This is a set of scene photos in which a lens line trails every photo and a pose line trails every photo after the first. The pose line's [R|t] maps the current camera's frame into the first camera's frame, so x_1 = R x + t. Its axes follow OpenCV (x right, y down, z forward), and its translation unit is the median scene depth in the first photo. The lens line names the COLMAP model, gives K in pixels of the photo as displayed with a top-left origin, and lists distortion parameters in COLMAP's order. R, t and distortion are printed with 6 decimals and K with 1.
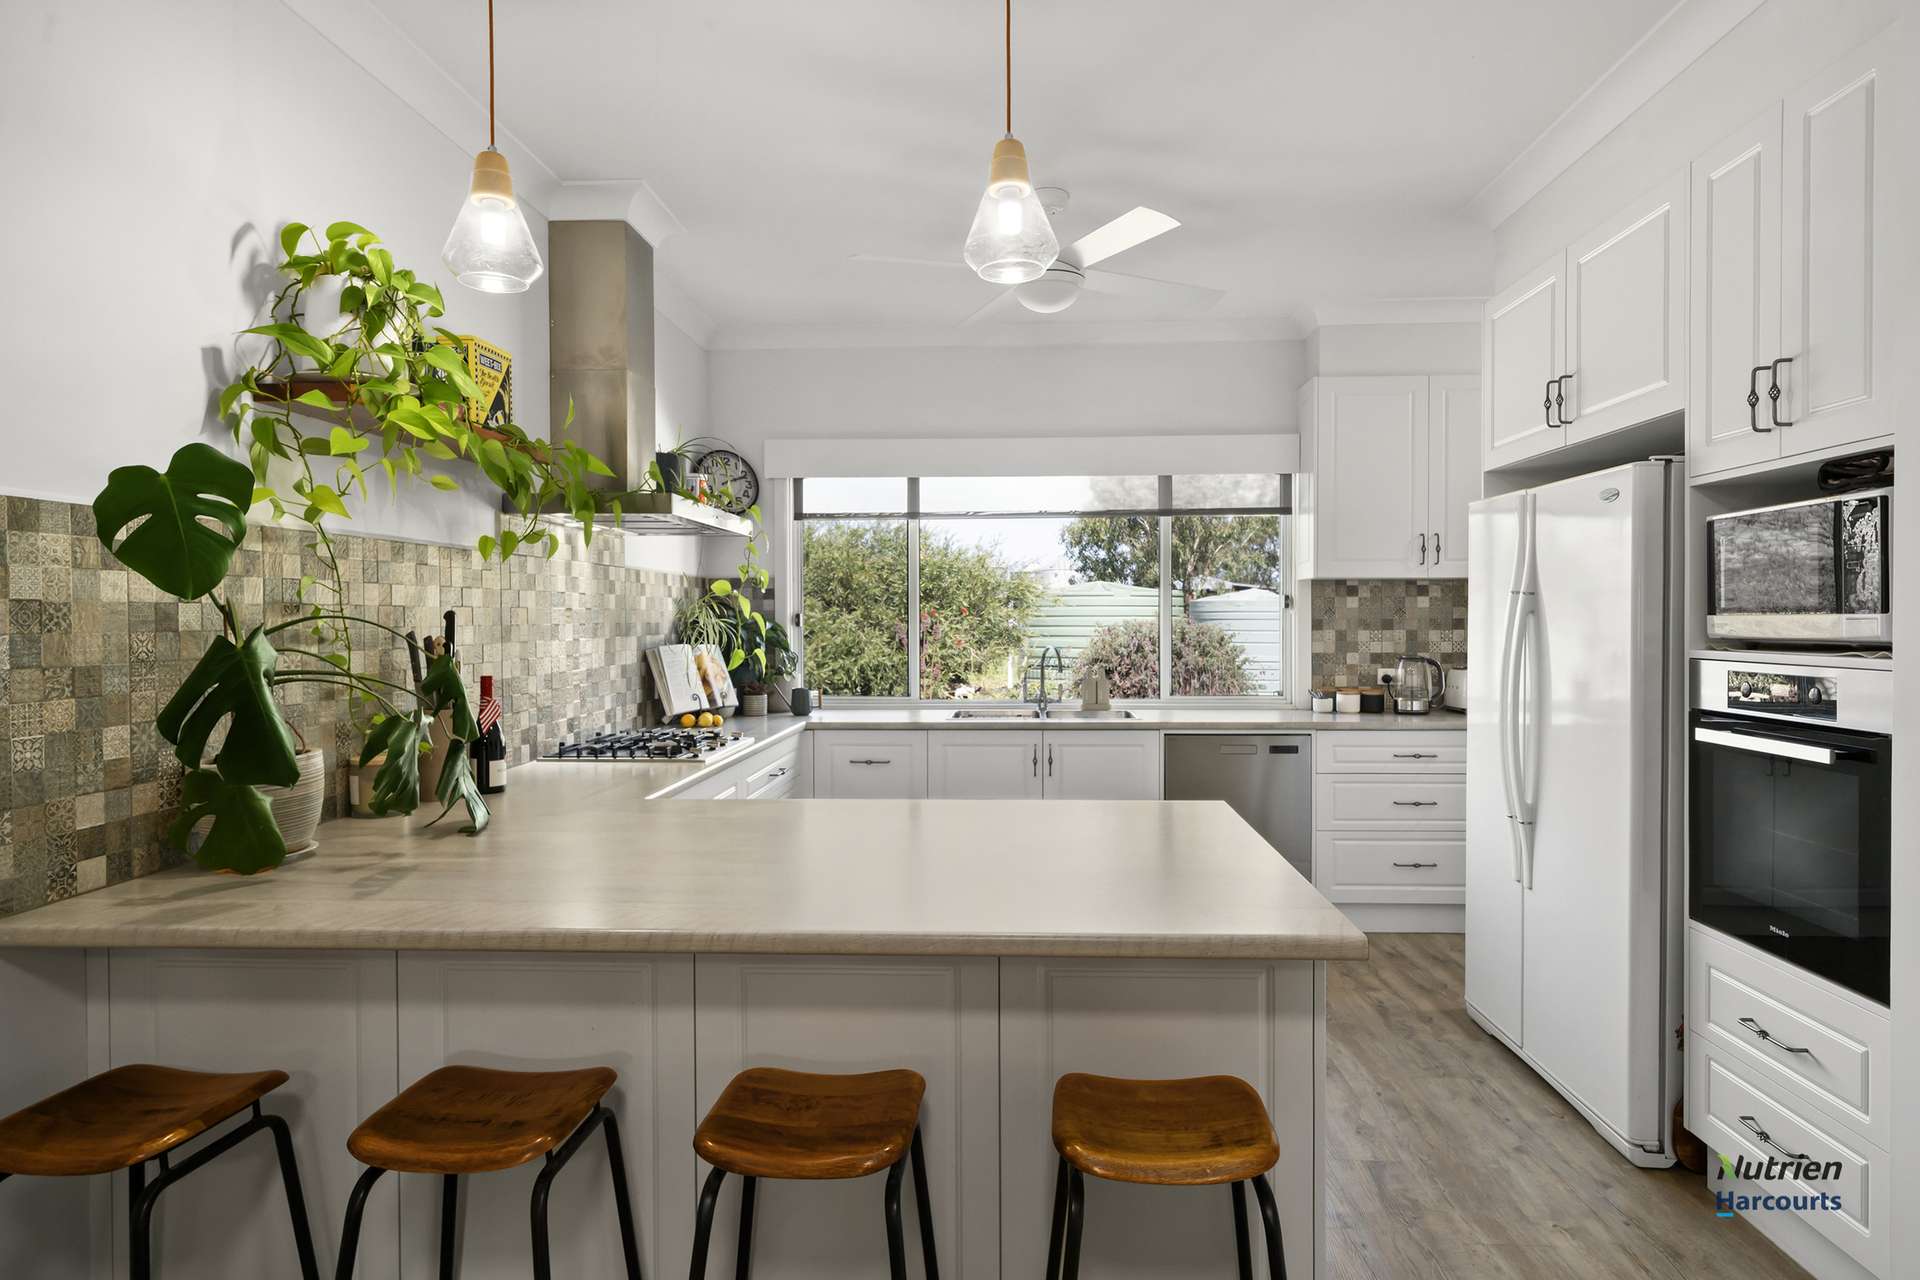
lens RADIAL K [[1062.9, 0, 962.7], [0, 1062.9, 630.1], [0, 0, 1]] dist [-0.000616, -0.000032]
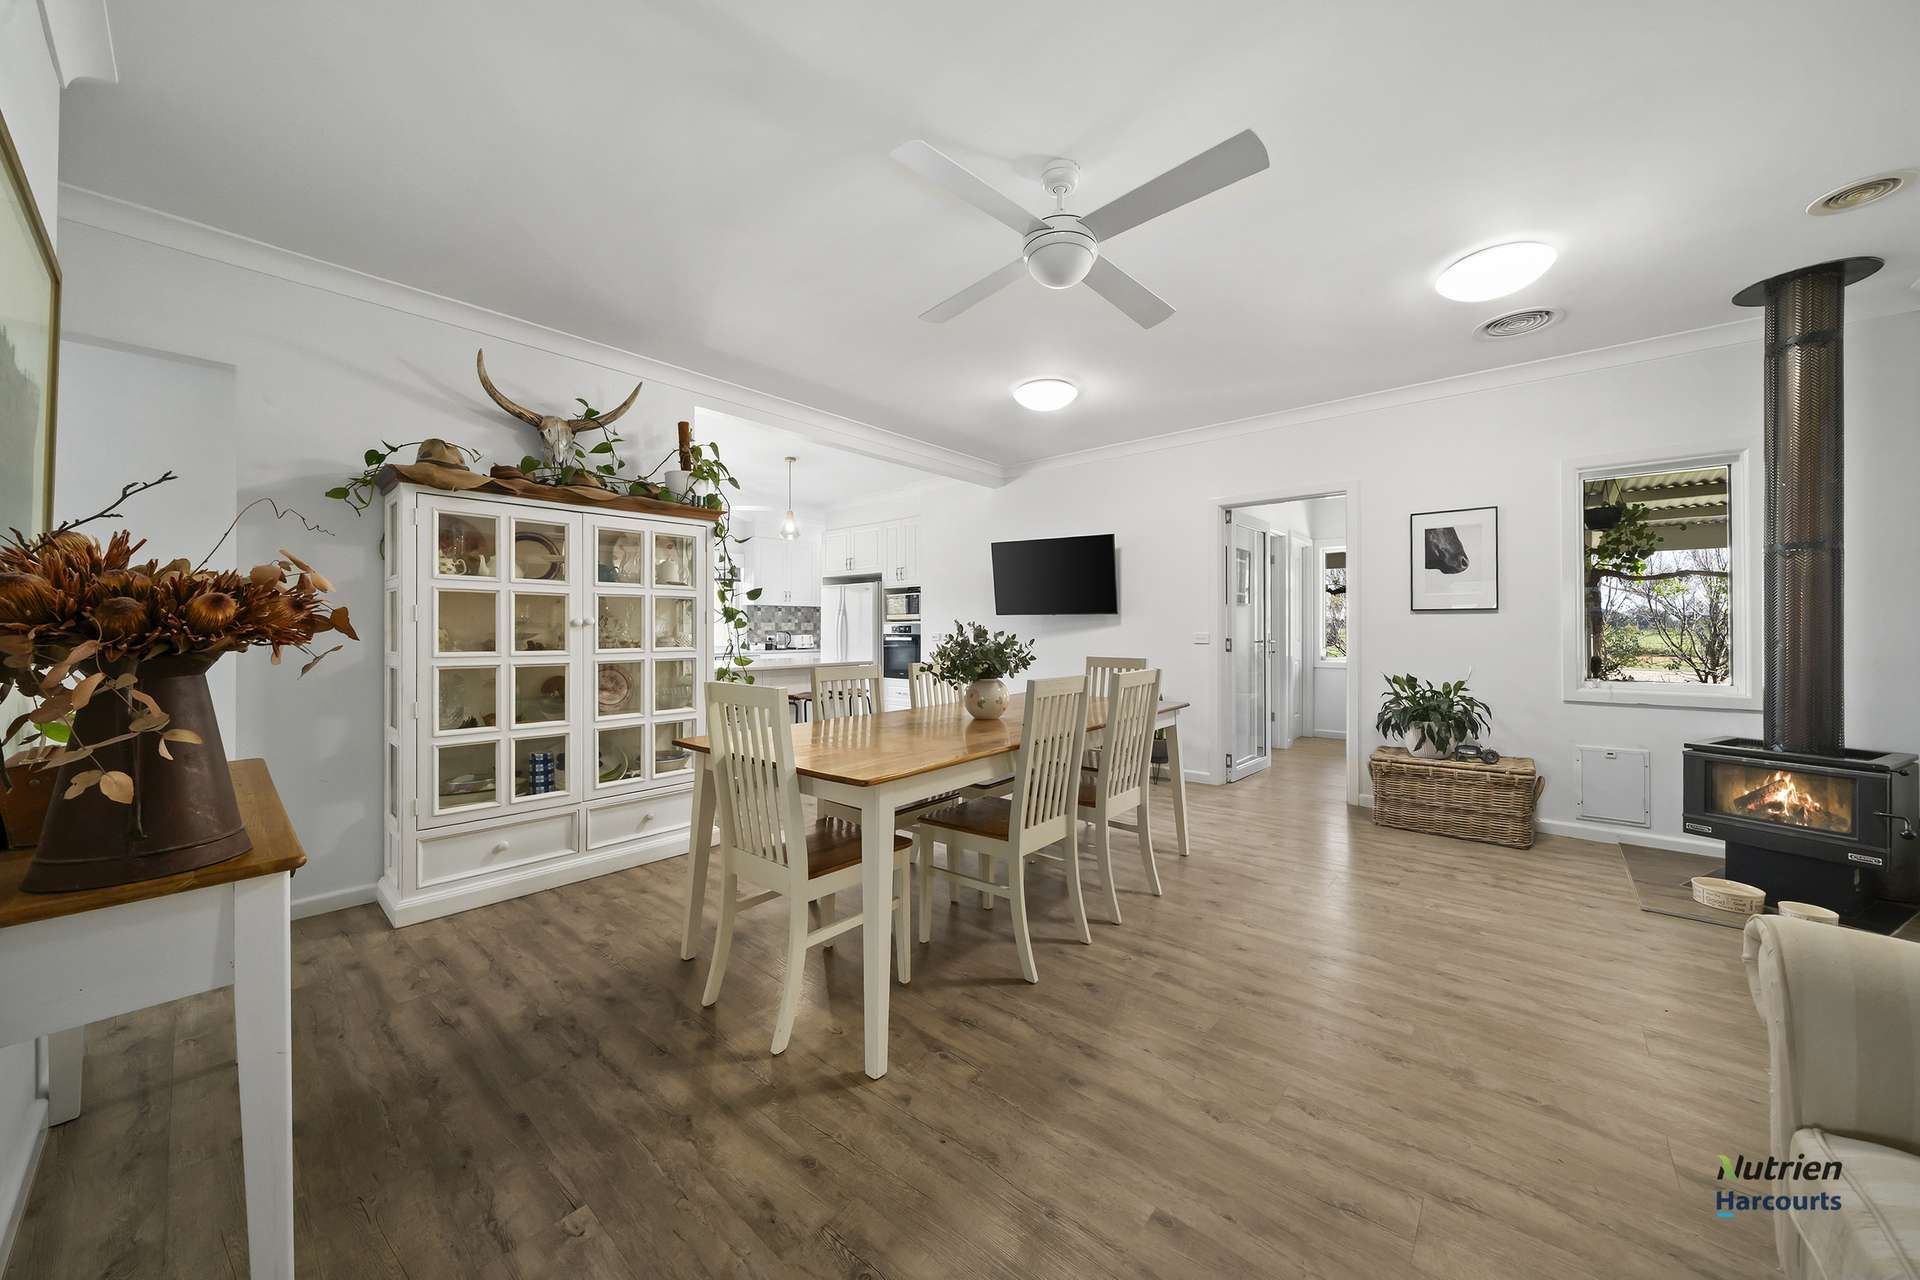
lens RADIAL K [[656.3, 0, 960.8], [0, 656.3, 633.0], [0, 0, 1]] dist [-0.000010, 0.000000]
pose [[0.608790, 0.002715, 0.793327, -1.466958], [0.005753, 0.999953, -0.007838, 0.092887], [-0.793310, 0.009336, 0.608746, -1.097875]]
